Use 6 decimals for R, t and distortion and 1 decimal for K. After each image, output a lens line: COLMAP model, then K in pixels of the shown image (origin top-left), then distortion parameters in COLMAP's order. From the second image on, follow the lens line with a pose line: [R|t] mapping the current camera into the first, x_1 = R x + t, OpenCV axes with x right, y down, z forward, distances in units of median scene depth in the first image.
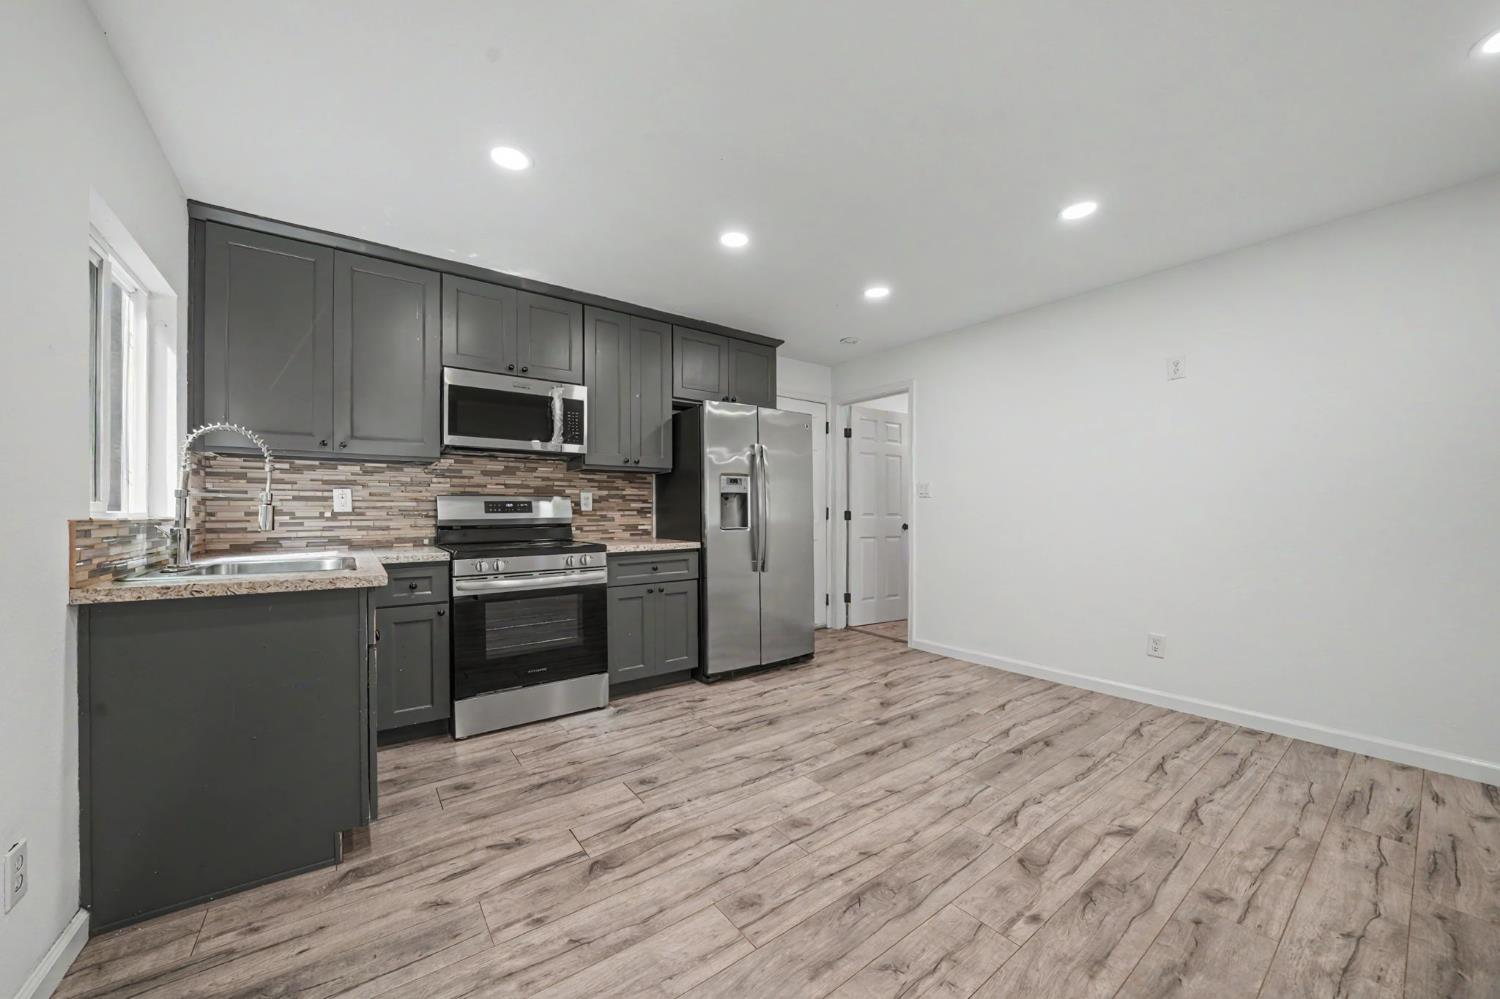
lens RADIAL K [[540.5, 0, 730.0], [0, 540.5, 510.4], [0, 0, 1]] dist [-0.021461, 0.001264]
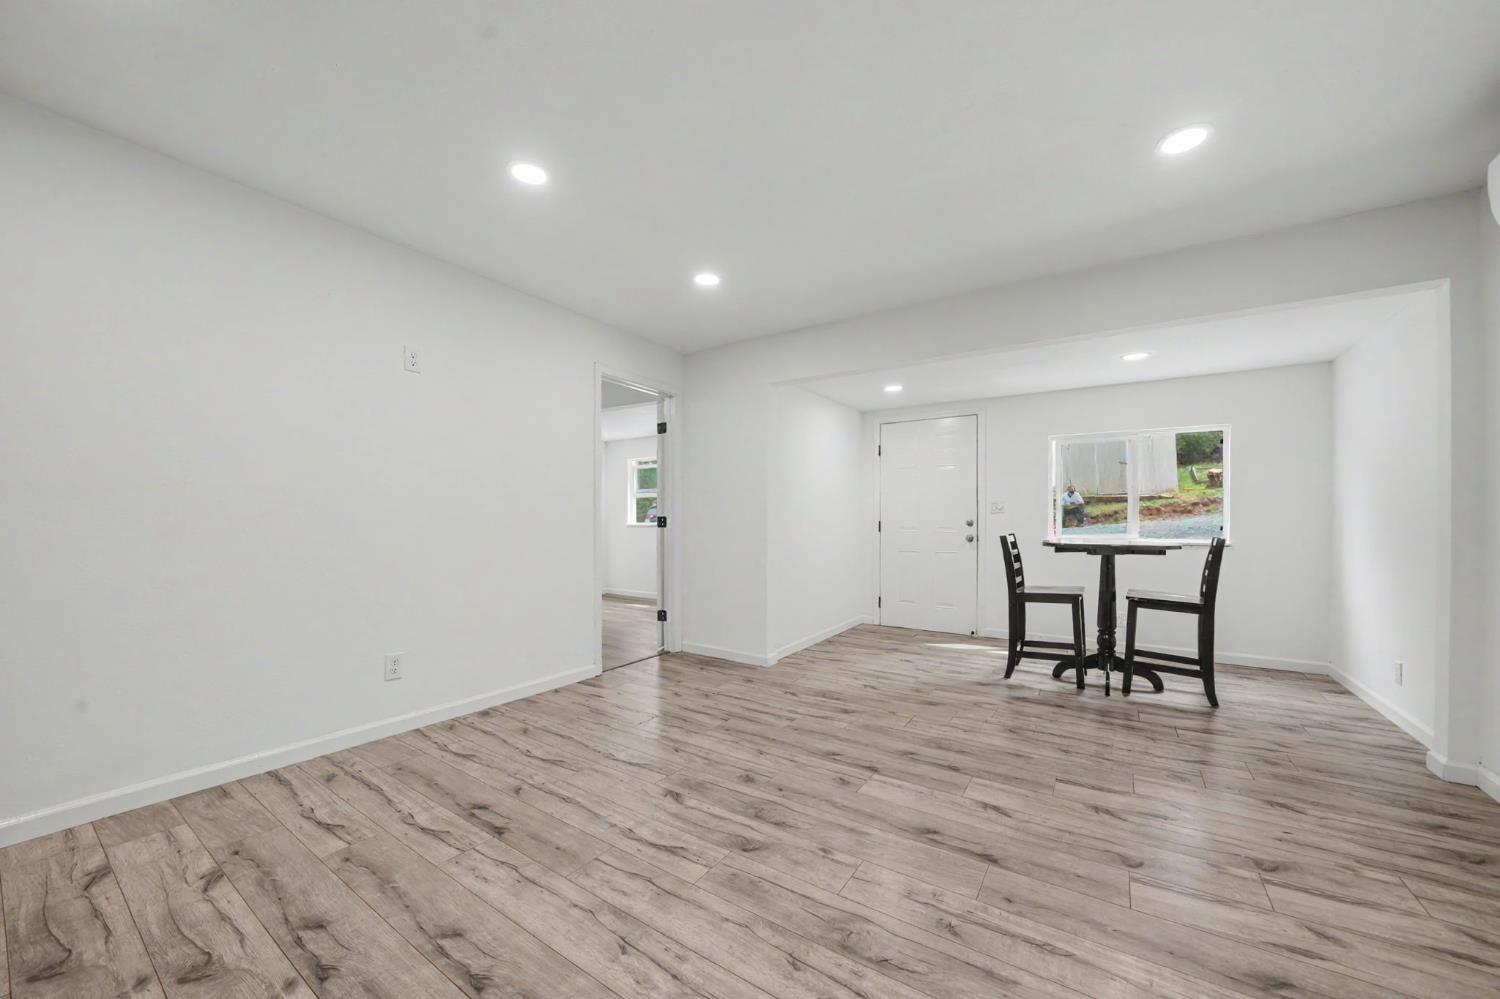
lens RADIAL K [[540.5, 0, 752.4], [0, 540.5, 499.0], [0, 0, 1]] dist [-0.021461, 0.001264]
pose [[-0.357661, 0.037241, 0.933109, -0.272991], [-0.010732, 0.998975, -0.043984, 0.005693], [-0.933790, -0.025745, -0.356895, 0.796426]]
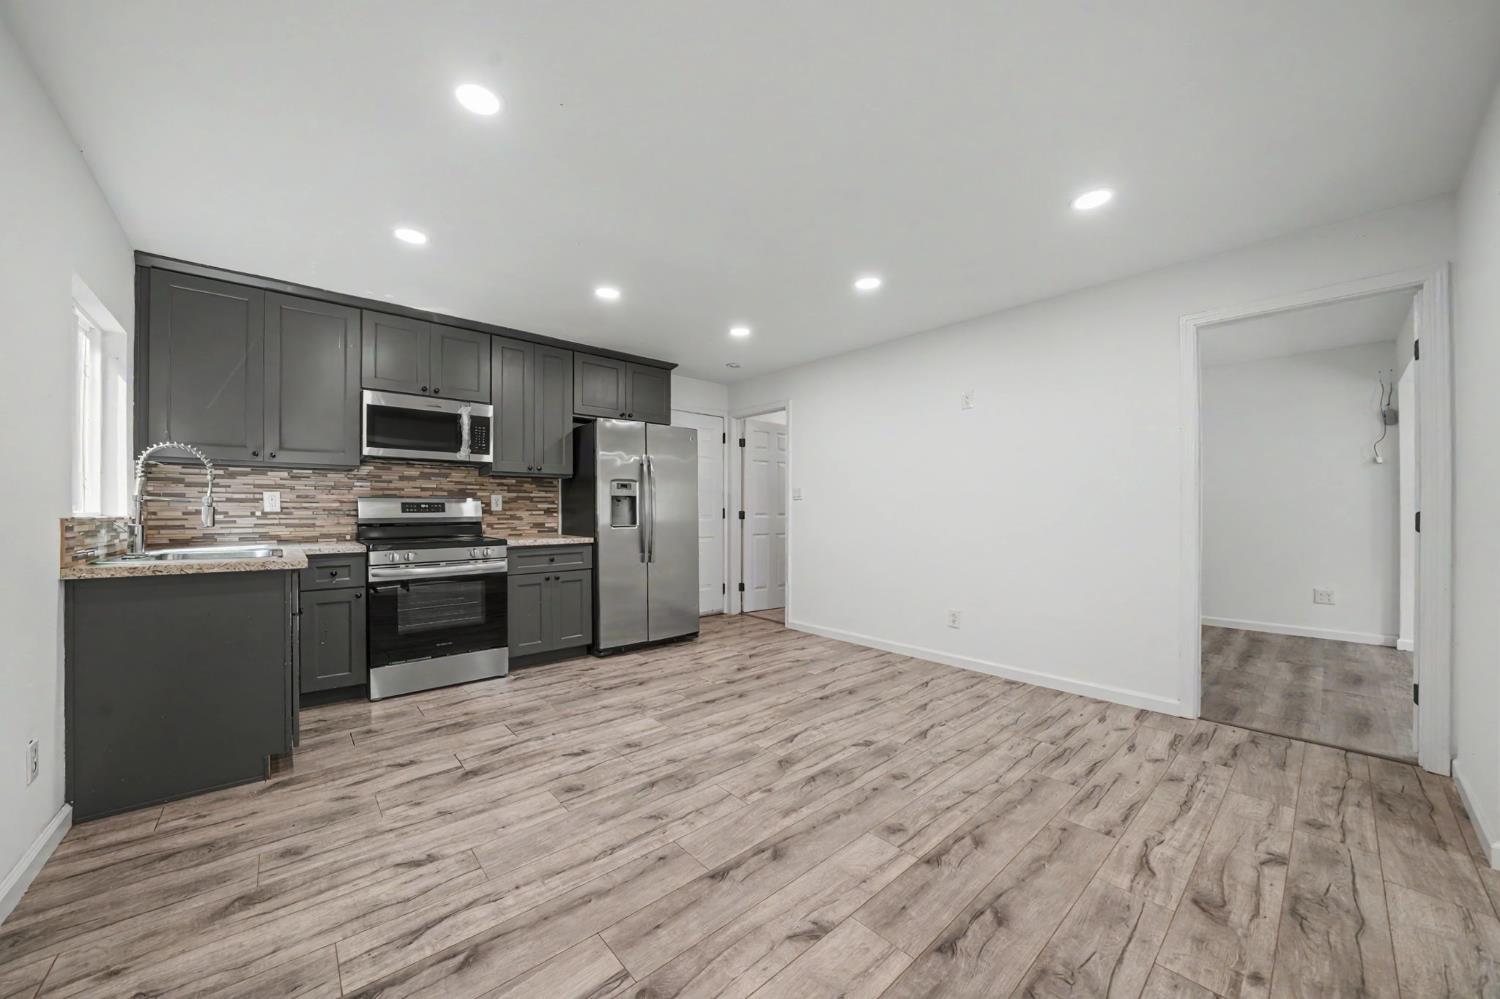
lens RADIAL K [[540.5, 0, 730.1], [0, 540.5, 508.6], [0, 0, 1]] dist [-0.021461, 0.001264]
pose [[0.996507, 0.002067, 0.083485, 0.169360], [-0.001924, 0.999997, -0.001787, -0.003412], [-0.083489, 0.001620, 0.996507, -0.233148]]
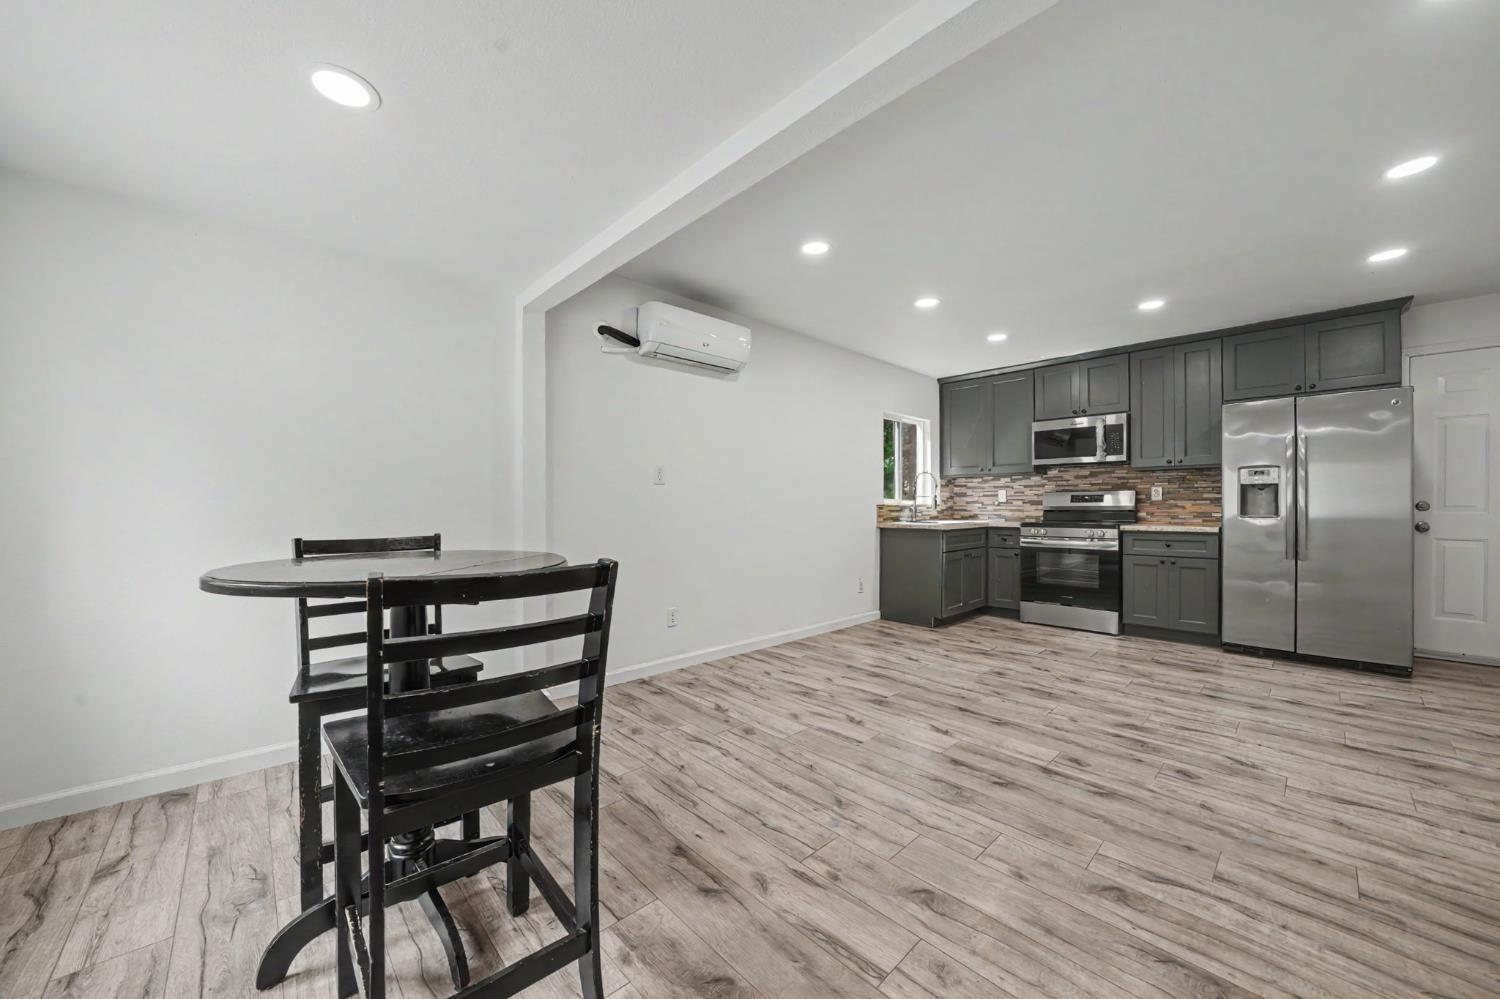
lens RADIAL K [[540.5, 0, 750.8], [0, 540.5, 513.2], [0, 0, 1]] dist [-0.021461, 0.001264]
pose [[0.131008, 0.023207, -0.991110, 1.124705], [0.008403, 0.999664, 0.024518, -0.011380], [0.991346, -0.011540, 0.130769, -0.186560]]
